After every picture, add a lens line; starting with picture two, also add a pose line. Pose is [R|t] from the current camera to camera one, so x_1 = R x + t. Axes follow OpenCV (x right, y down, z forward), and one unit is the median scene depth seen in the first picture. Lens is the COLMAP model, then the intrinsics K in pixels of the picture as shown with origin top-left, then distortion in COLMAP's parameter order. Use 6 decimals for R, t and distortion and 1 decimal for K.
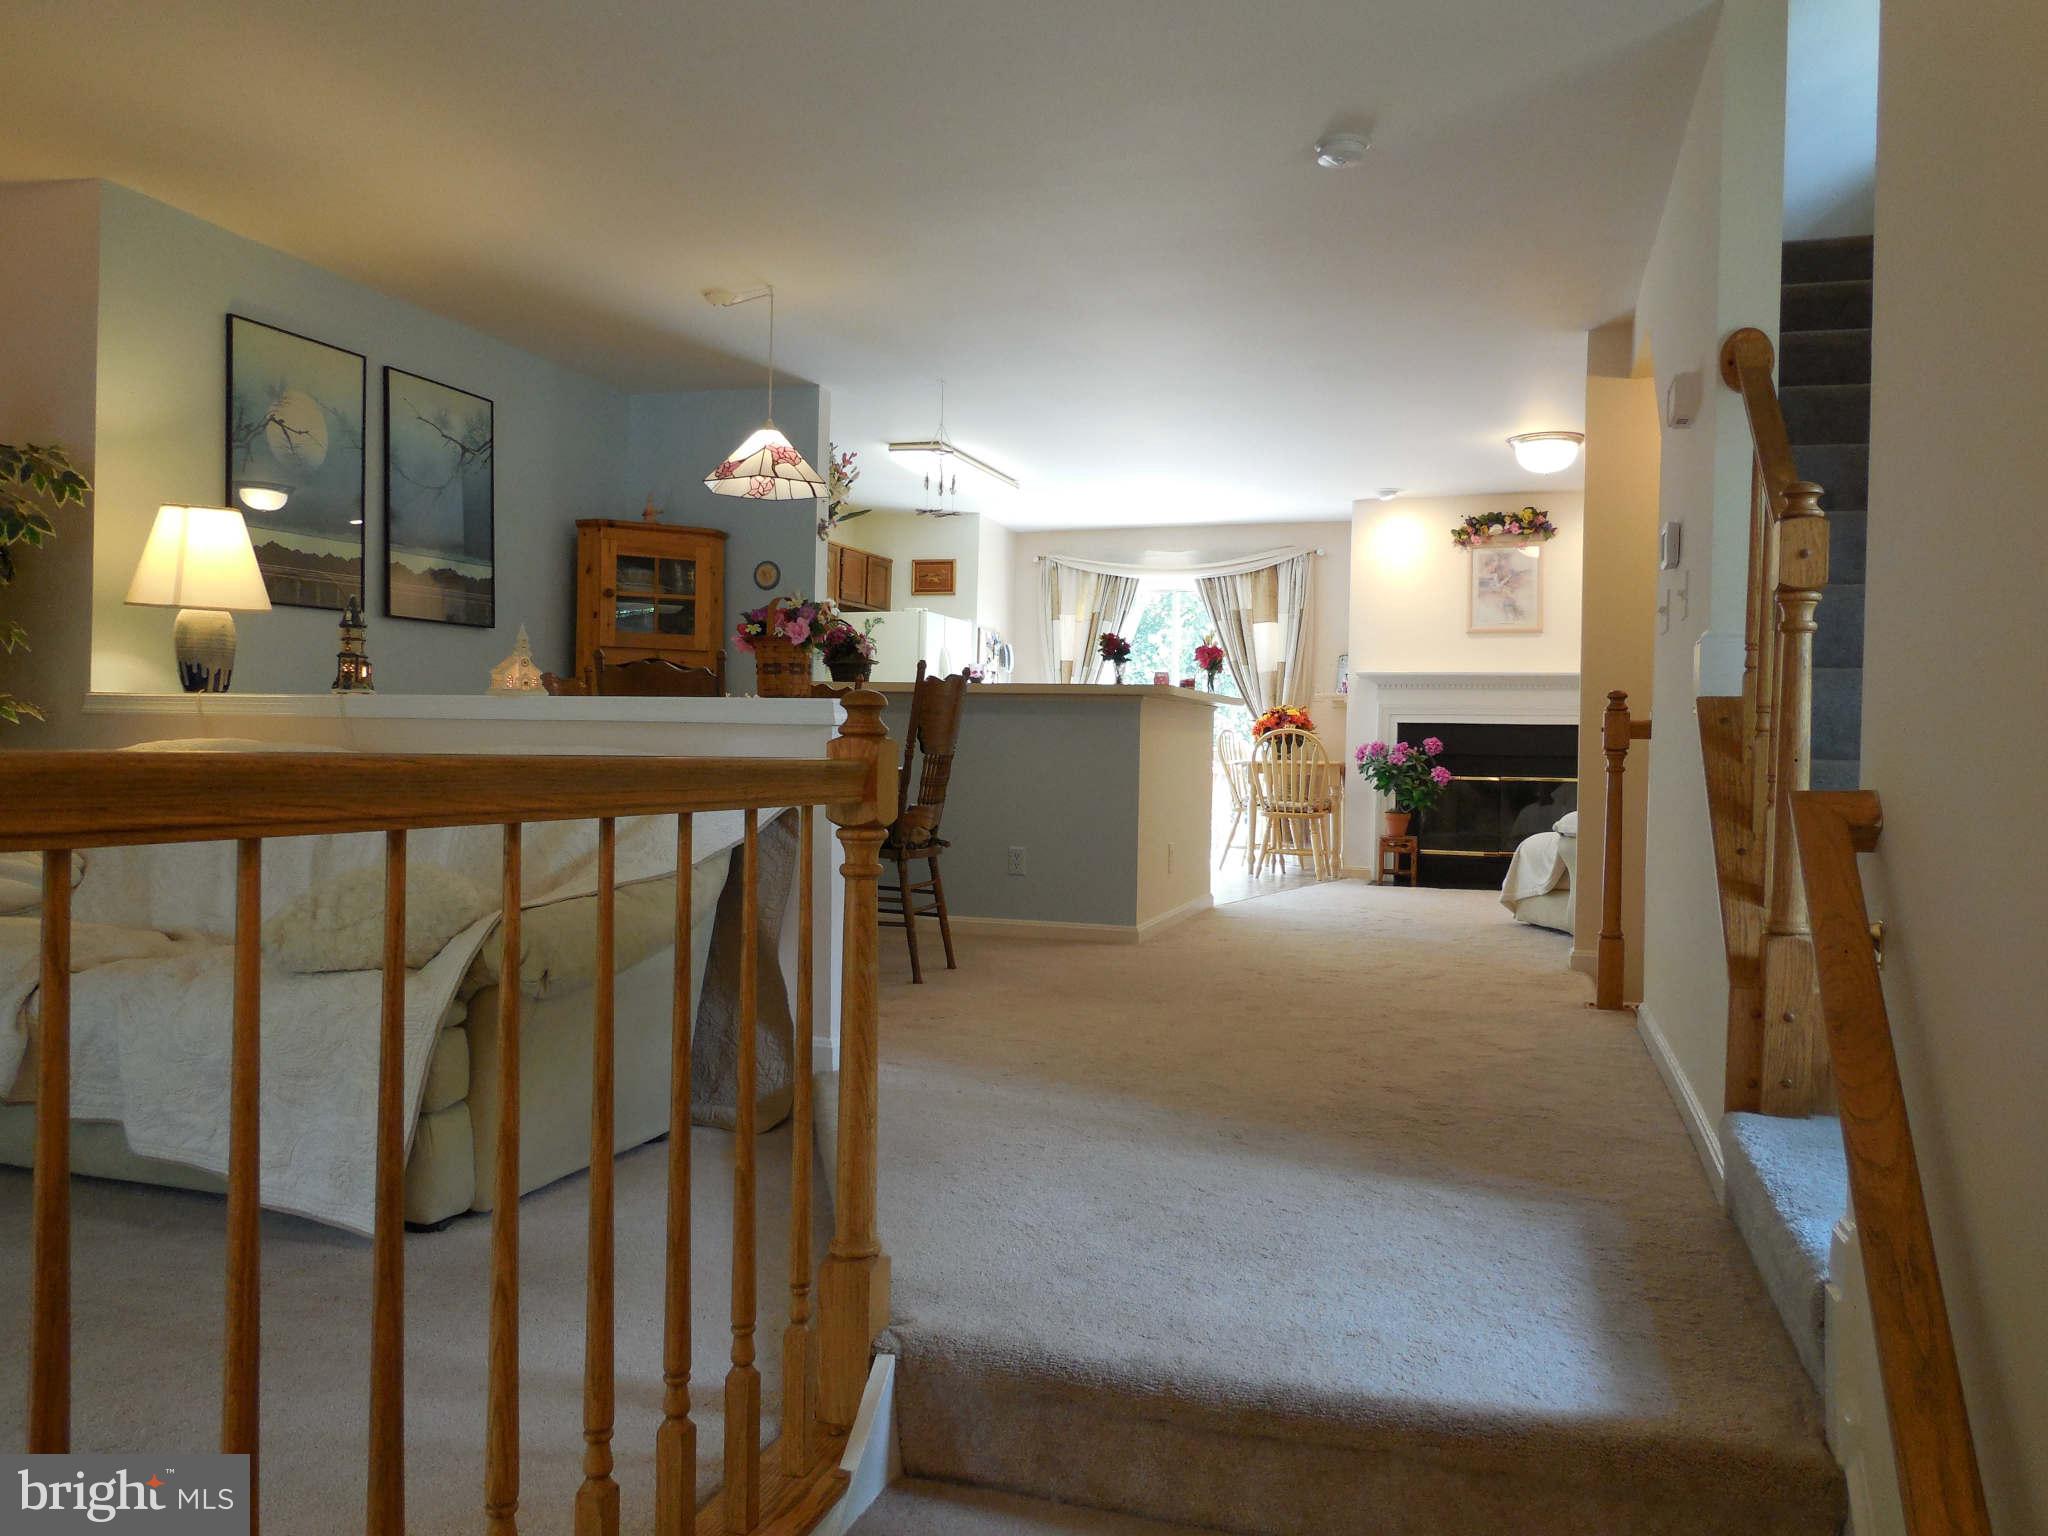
lens RADIAL K [[1537.0, 0, 1021.0], [0, 1537.0, 771.6], [0, 0, 1]] dist [-0.014569, -0.002864]
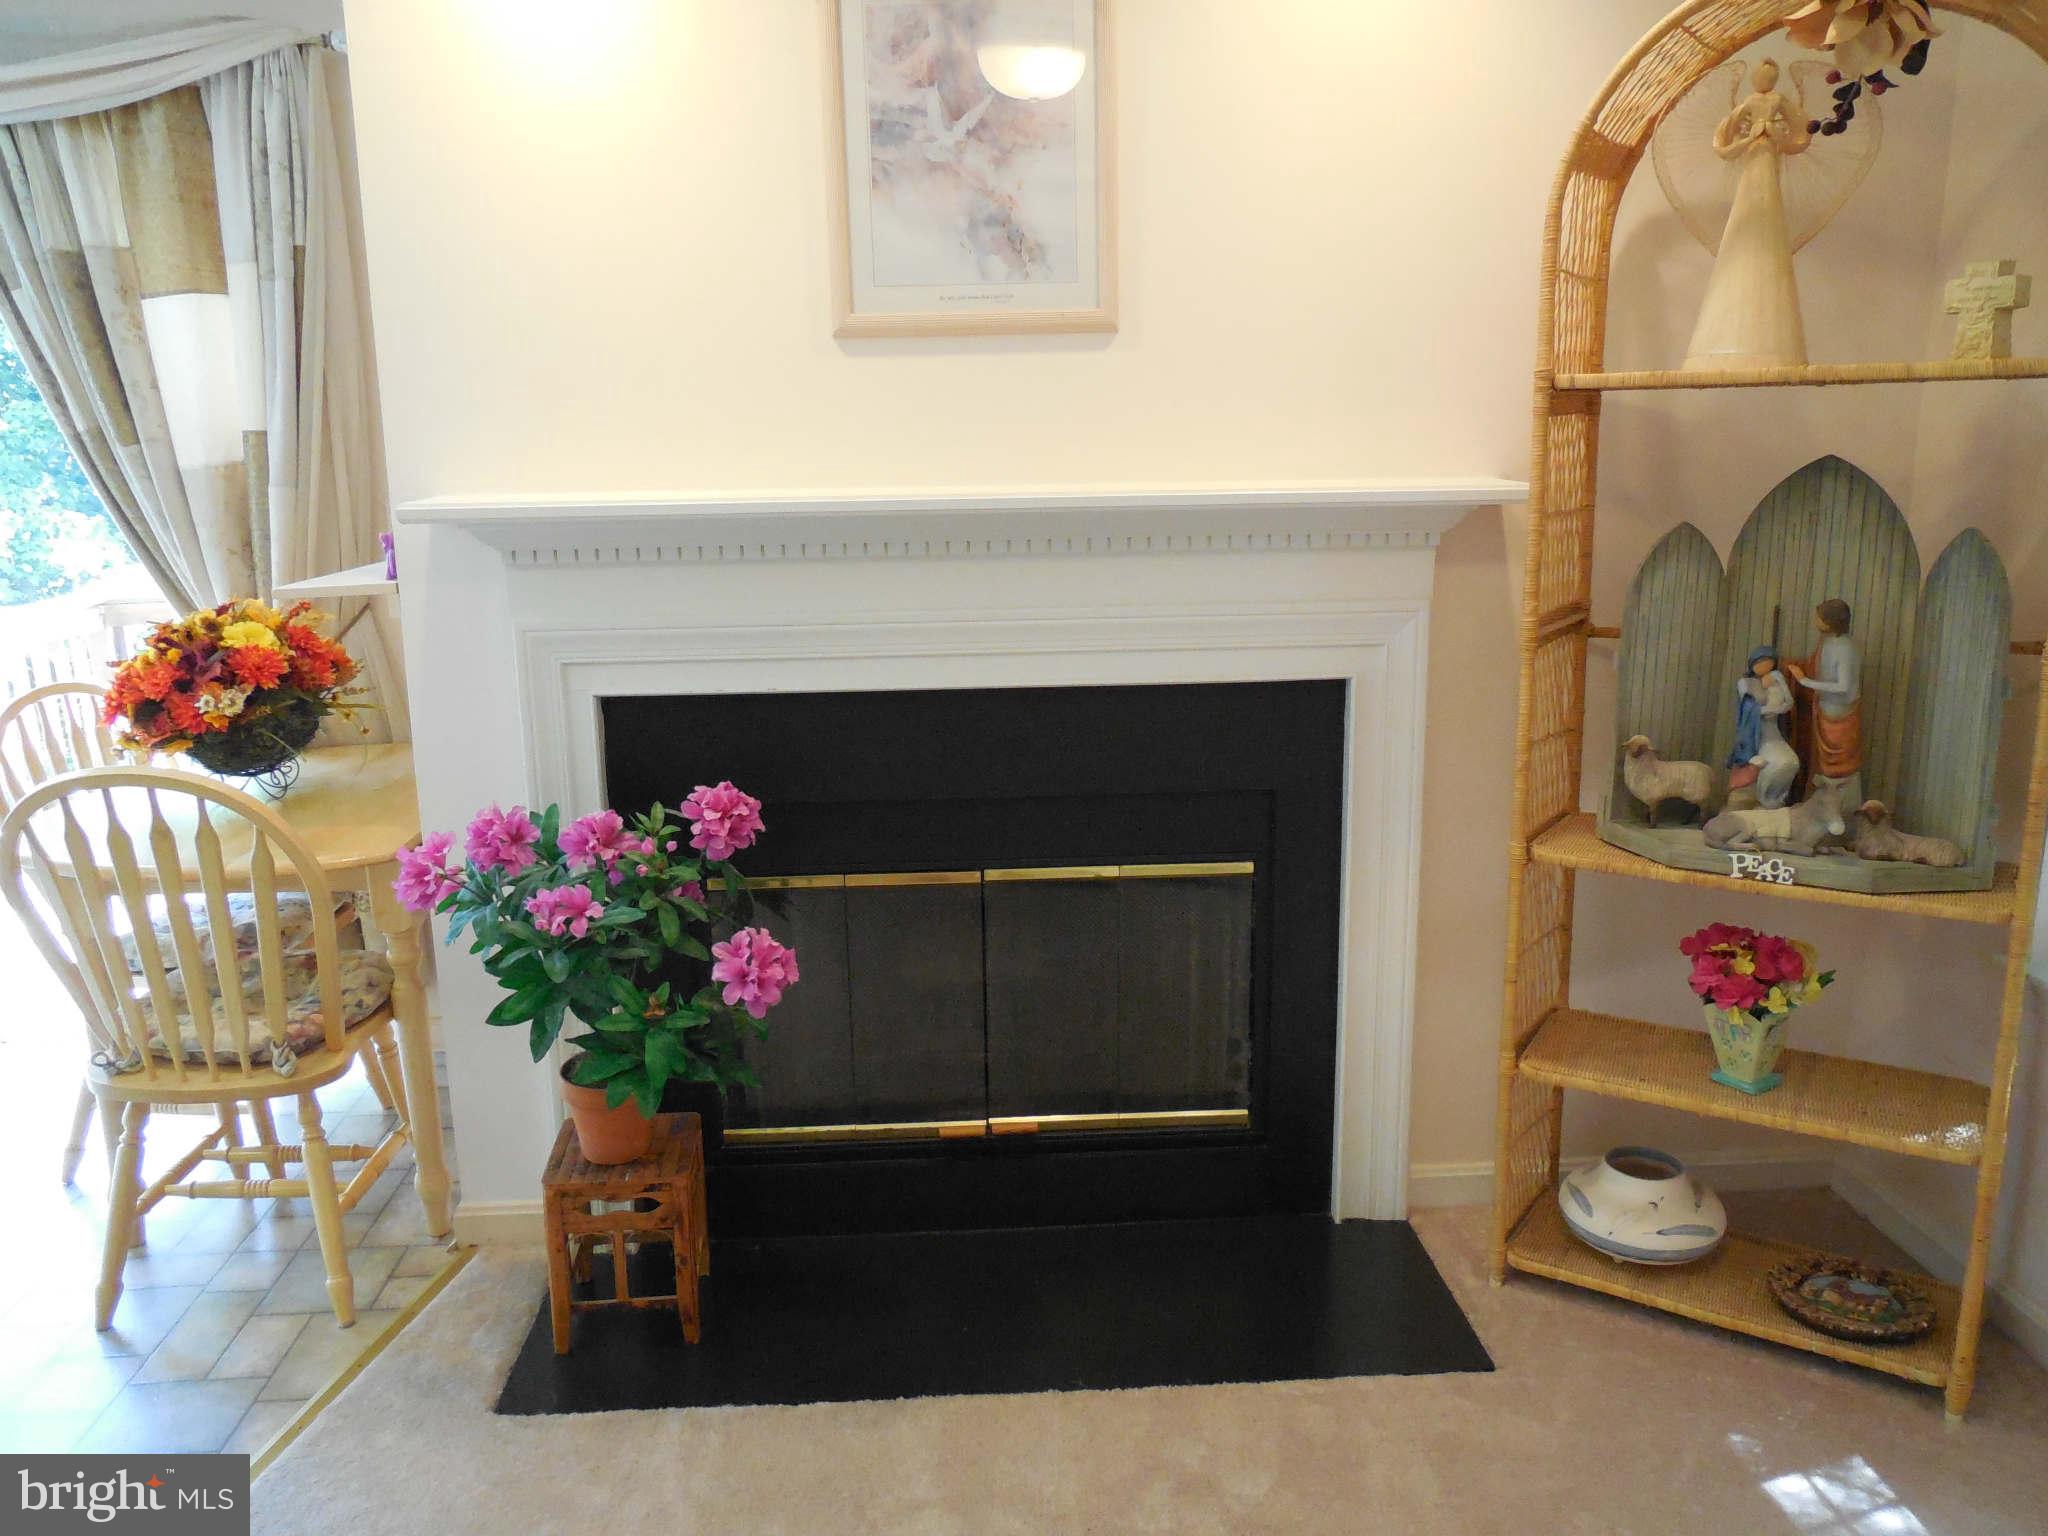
lens RADIAL K [[1537.0, 0, 1024.5], [0, 1537.0, 766.7], [0, 0, 1]] dist [-0.014569, -0.002864]
pose [[0.935696, -0.108033, 0.335859, 0.226586], [0.035918, 0.976188, 0.213933, -0.073841], [-0.350973, -0.188113, 0.917296, 0.741970]]
